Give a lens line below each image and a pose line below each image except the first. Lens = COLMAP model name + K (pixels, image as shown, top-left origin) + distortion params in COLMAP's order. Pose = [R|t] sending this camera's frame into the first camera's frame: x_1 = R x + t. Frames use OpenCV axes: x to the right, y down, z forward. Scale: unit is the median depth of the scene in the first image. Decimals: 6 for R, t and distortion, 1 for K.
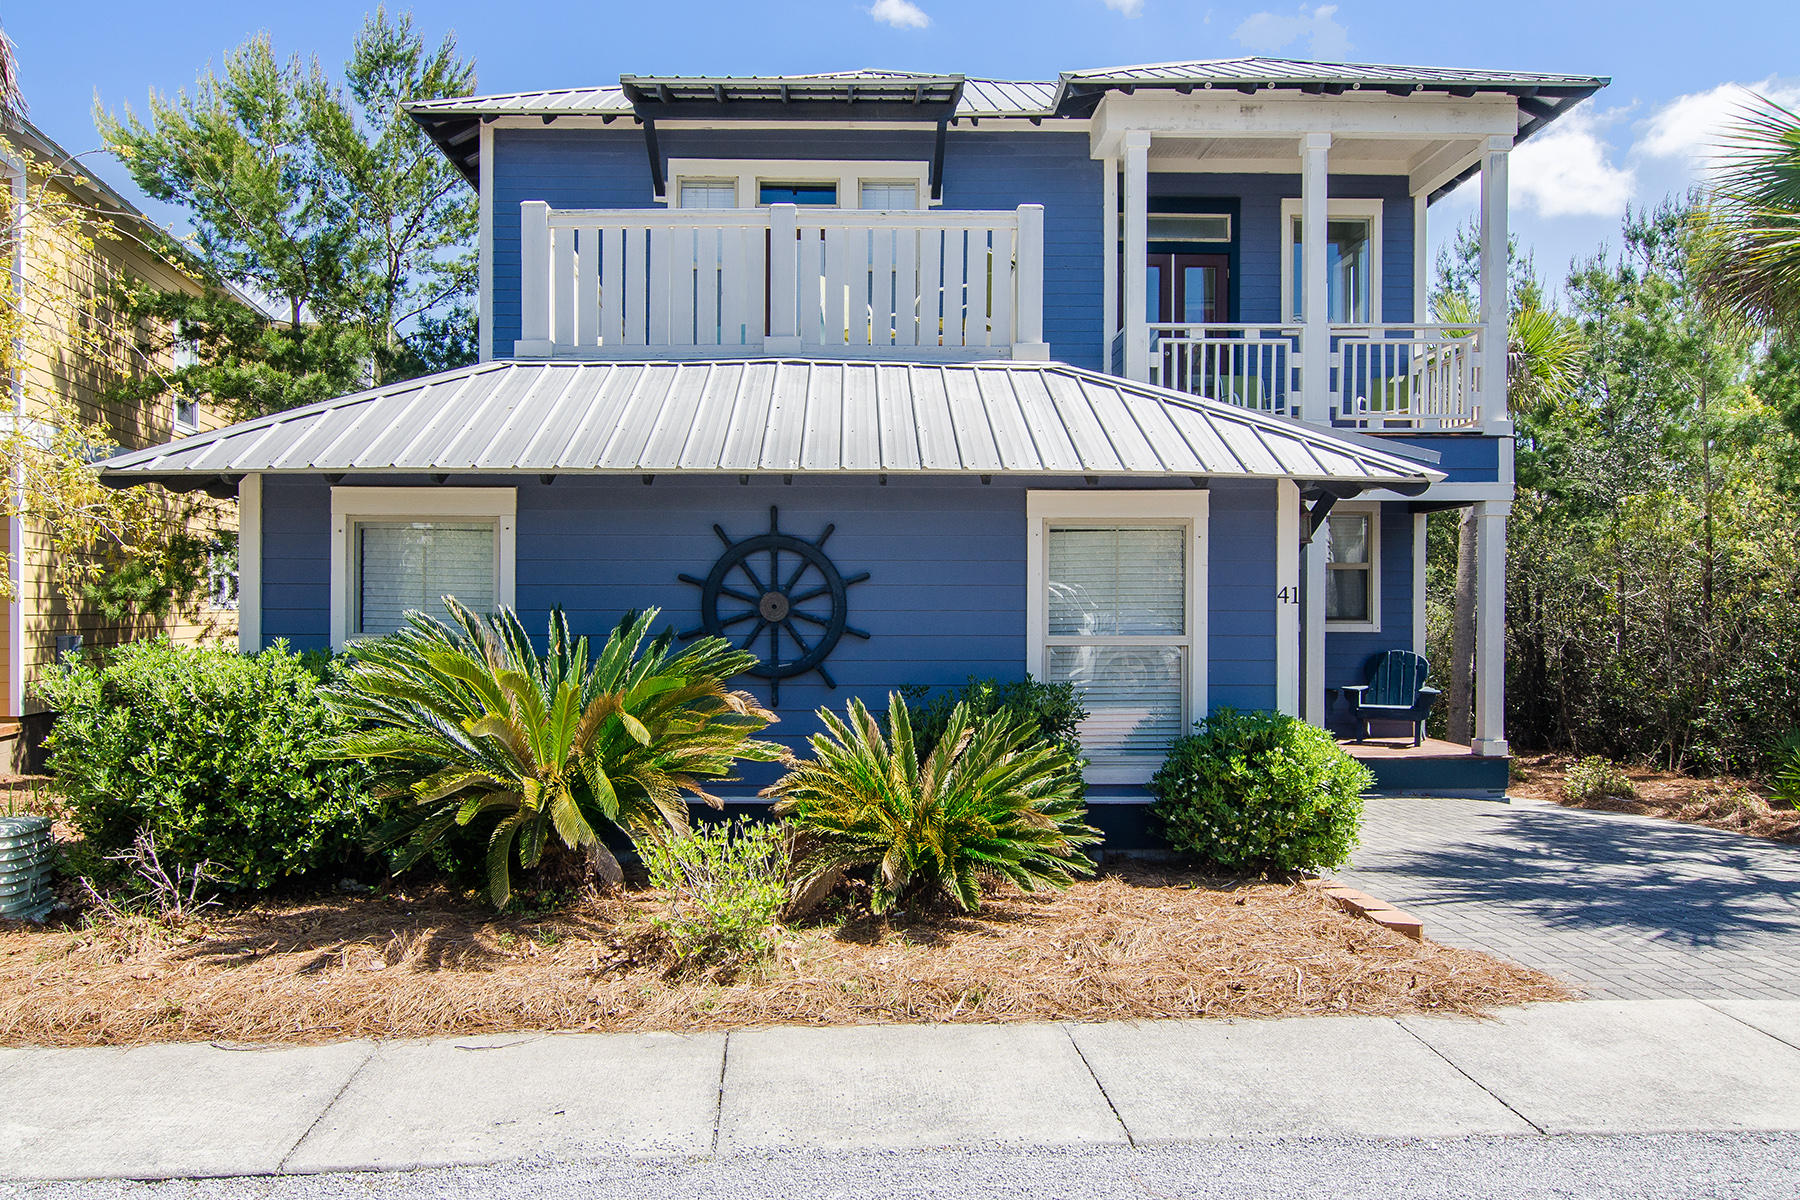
lens RADIAL K [[1147.0, 0, 900.0], [0, 1147.0, 600.0], [0, 0, 1]] dist [0.000230, 0.001002]
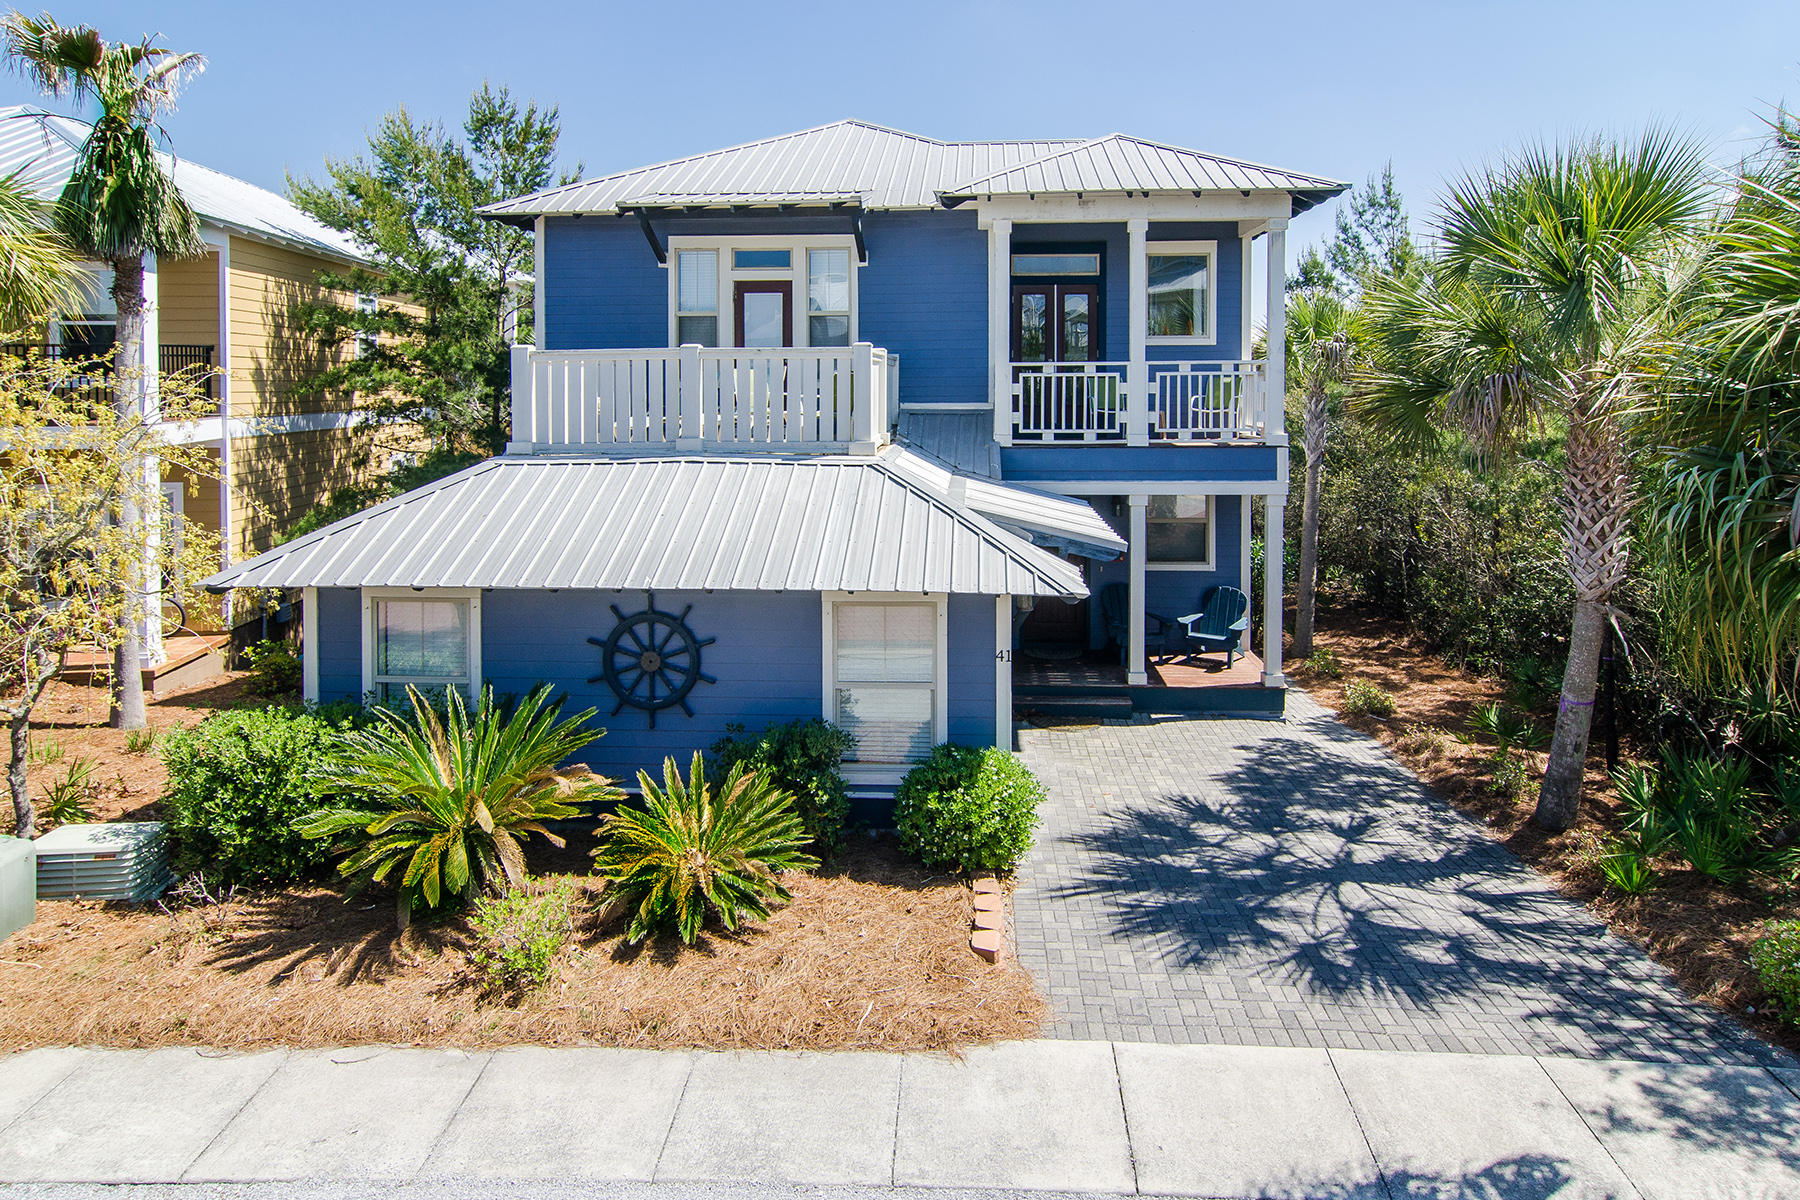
lens RADIAL K [[916.3, 0, 908.8], [0, 916.3, 445.3], [0, 0, 1]] dist [-0.001339, -0.000273]
pose [[0.997871, -0.003752, -0.065108, 0.320527], [0.004660, 0.999894, 0.013799, -0.307515], [0.065050, -0.014073, 0.997783, -0.158941]]
